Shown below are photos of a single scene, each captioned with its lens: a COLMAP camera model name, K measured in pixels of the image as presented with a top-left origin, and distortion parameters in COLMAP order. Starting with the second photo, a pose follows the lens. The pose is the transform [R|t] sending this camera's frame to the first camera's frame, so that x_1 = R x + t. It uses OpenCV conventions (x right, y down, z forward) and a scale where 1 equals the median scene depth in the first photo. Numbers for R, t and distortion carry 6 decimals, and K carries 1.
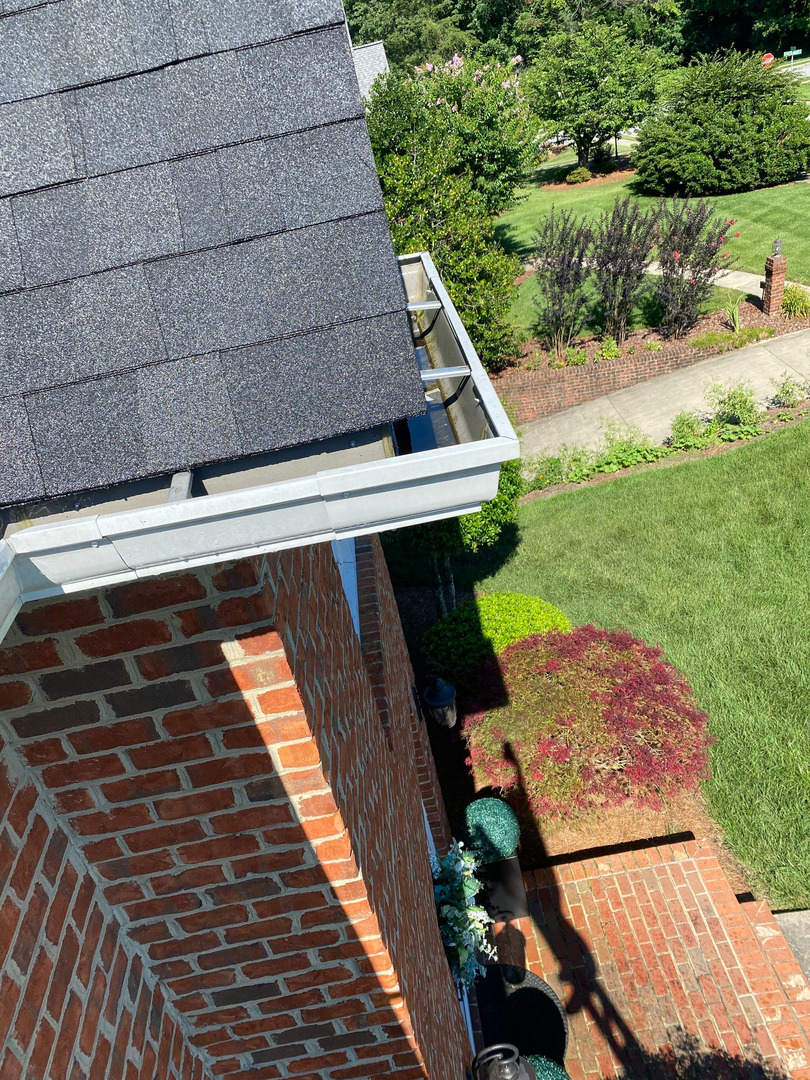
lens RADIAL K [[858.0, 0, 406.2], [0, 858.0, 535.8], [0, 0, 1]] dist [0.017256, -0.025643]
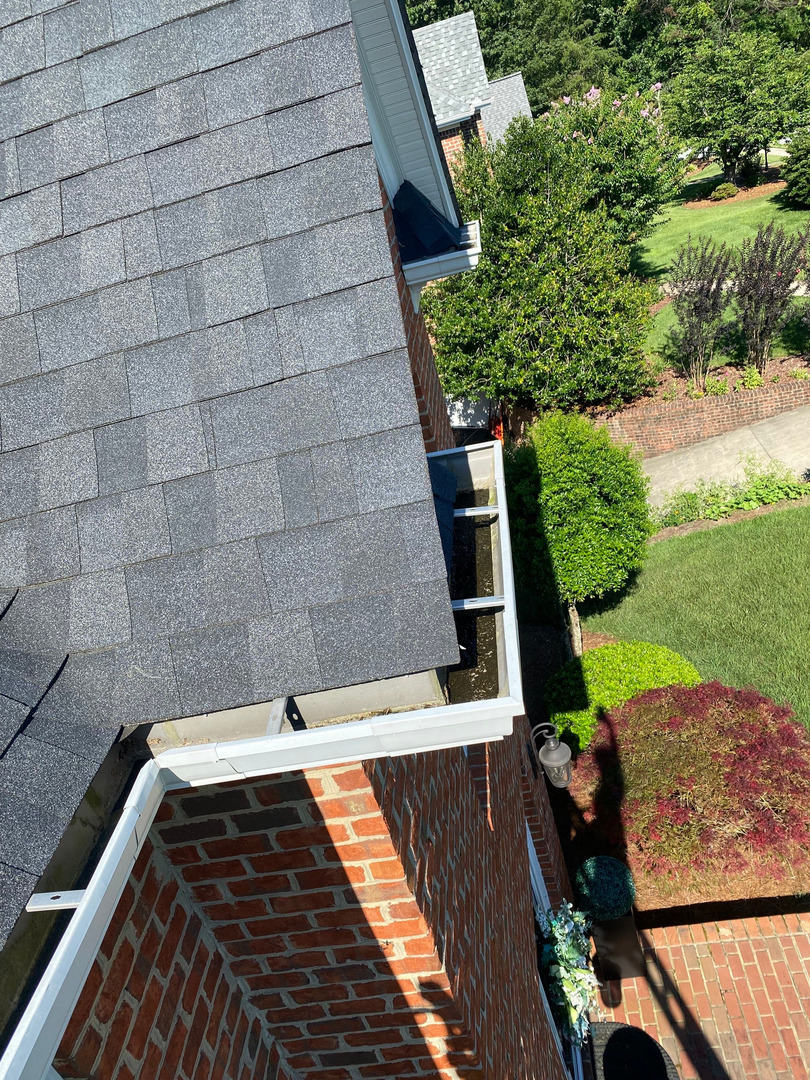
lens RADIAL K [[858.0, 0, 406.2], [0, 858.0, 535.8], [0, 0, 1]] dist [0.017256, -0.025643]
pose [[0.987291, 0.006649, -0.158782, 0.067912], [-0.010178, 0.999719, -0.021424, -0.141072], [0.158595, 0.022768, 0.987081, -0.138860]]
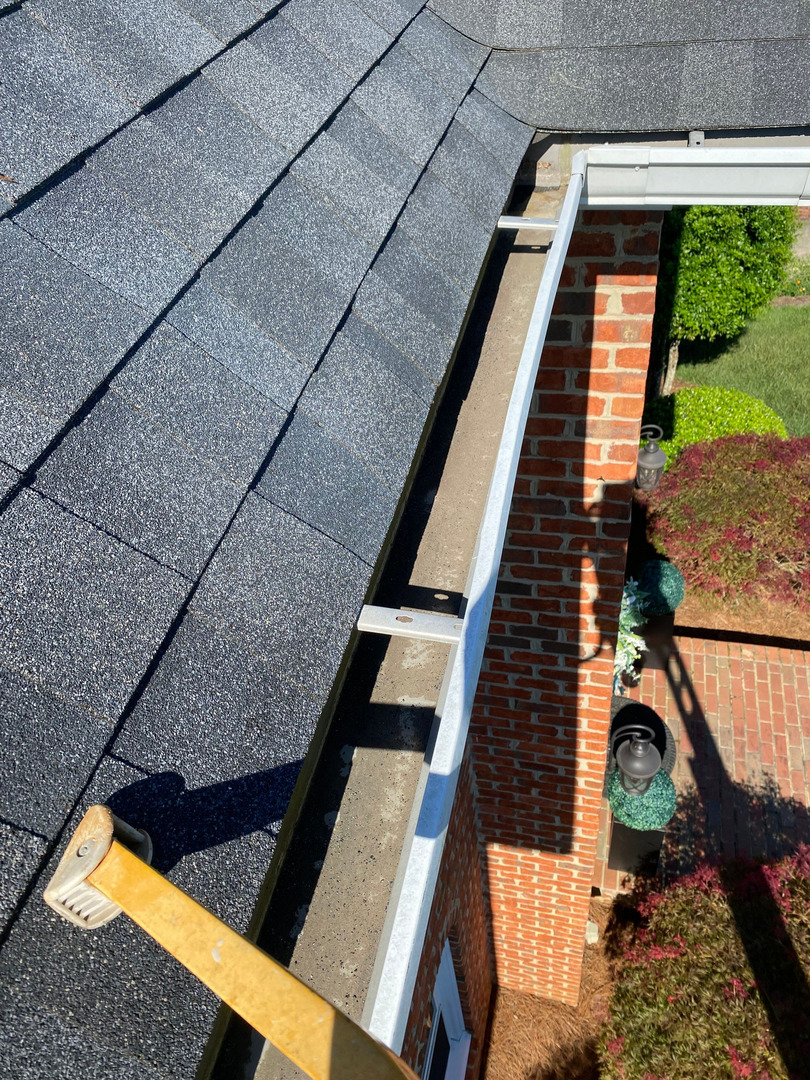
lens RADIAL K [[862.2, 0, 418.1], [0, 862.2, 536.9], [0, 0, 1]] dist [0.020948, -0.000675]
pose [[0.949238, 0.278285, -0.146642, -0.139490], [-0.228988, 0.930955, 0.284409, 0.109308], [0.215664, -0.236392, 0.947422, -0.267242]]
